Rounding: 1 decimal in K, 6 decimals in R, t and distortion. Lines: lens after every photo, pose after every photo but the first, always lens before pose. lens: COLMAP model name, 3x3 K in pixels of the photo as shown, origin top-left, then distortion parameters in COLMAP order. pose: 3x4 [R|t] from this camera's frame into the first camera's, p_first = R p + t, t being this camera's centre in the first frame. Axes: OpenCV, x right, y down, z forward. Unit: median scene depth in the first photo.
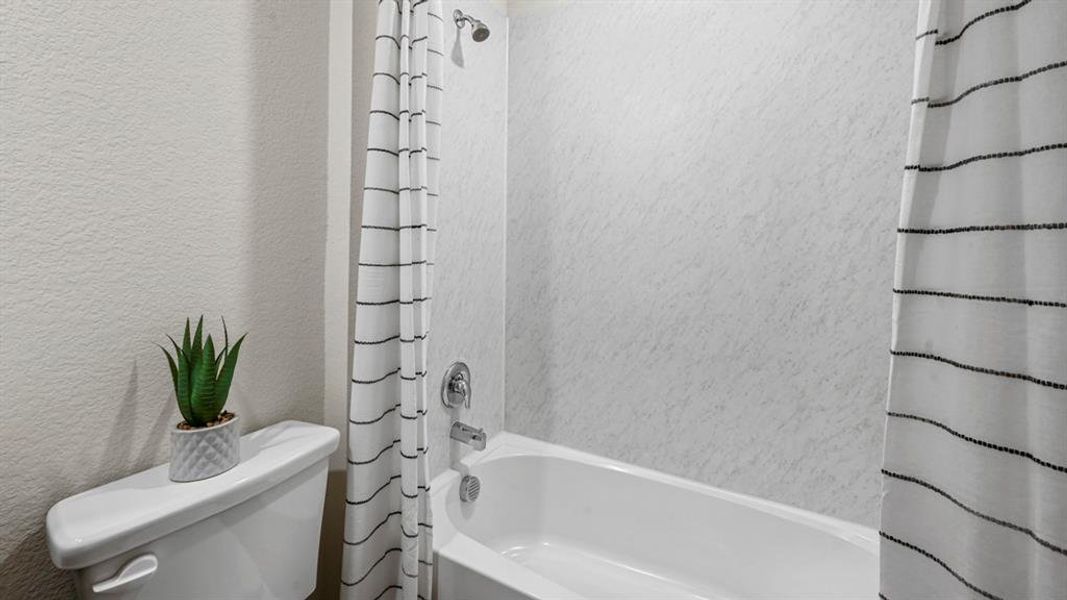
lens RADIAL K [[430.2, 0, 532.9], [0, 430.2, 240.2], [0, 0, 1]] dist [0.000512, 0.000099]
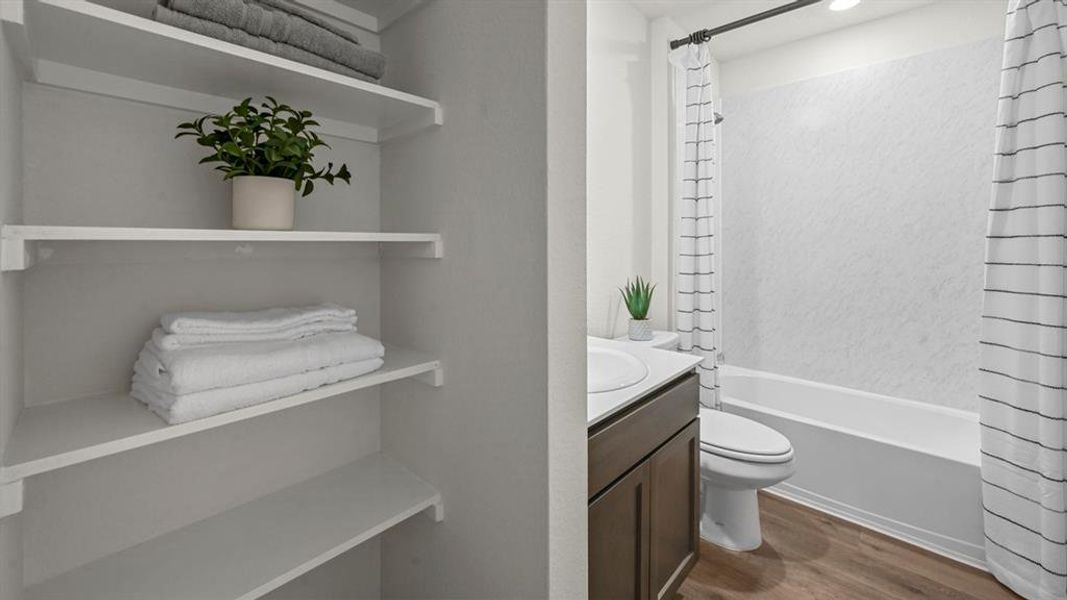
lens RADIAL K [[423.1, 0, 532.9], [0, 423.1, 241.1], [0, 0, 1]] dist [0.000559, -0.000104]
pose [[0.967630, -0.012420, -0.252066, -0.456232], [0.013220, 0.999912, 0.001482, -0.017118], [0.252025, -0.004766, 0.967709, -0.885775]]
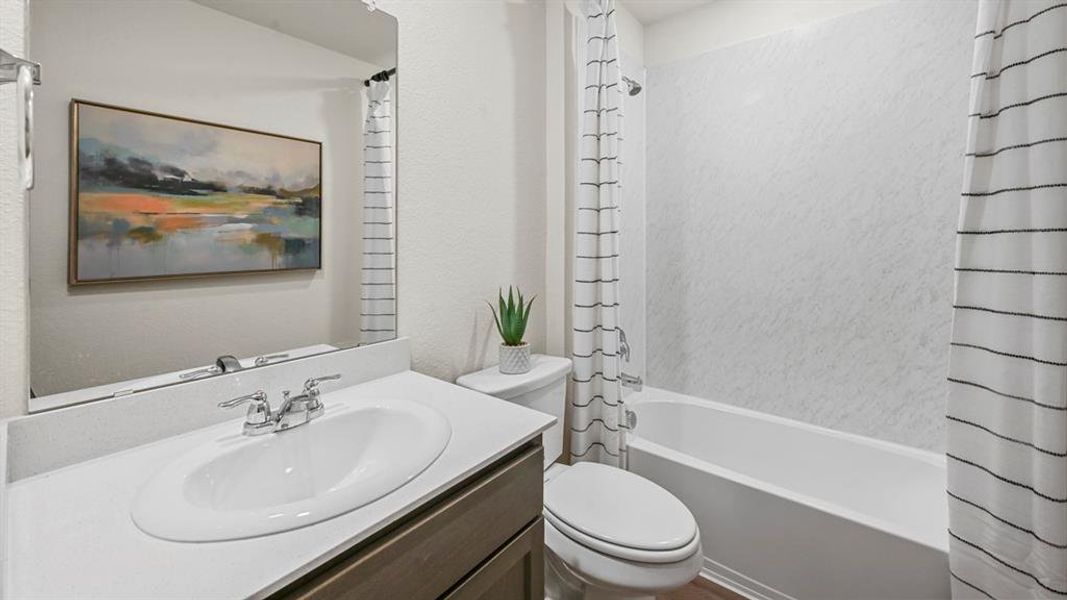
lens RADIAL K [[423.1, 0, 532.9], [0, 423.1, 241.1], [0, 0, 1]] dist [0.000559, -0.000104]
pose [[0.983251, -0.011383, -0.181899, -0.222991], [0.012501, 0.999909, 0.005003, -0.008780], [0.181825, -0.007194, 0.983305, -0.436327]]
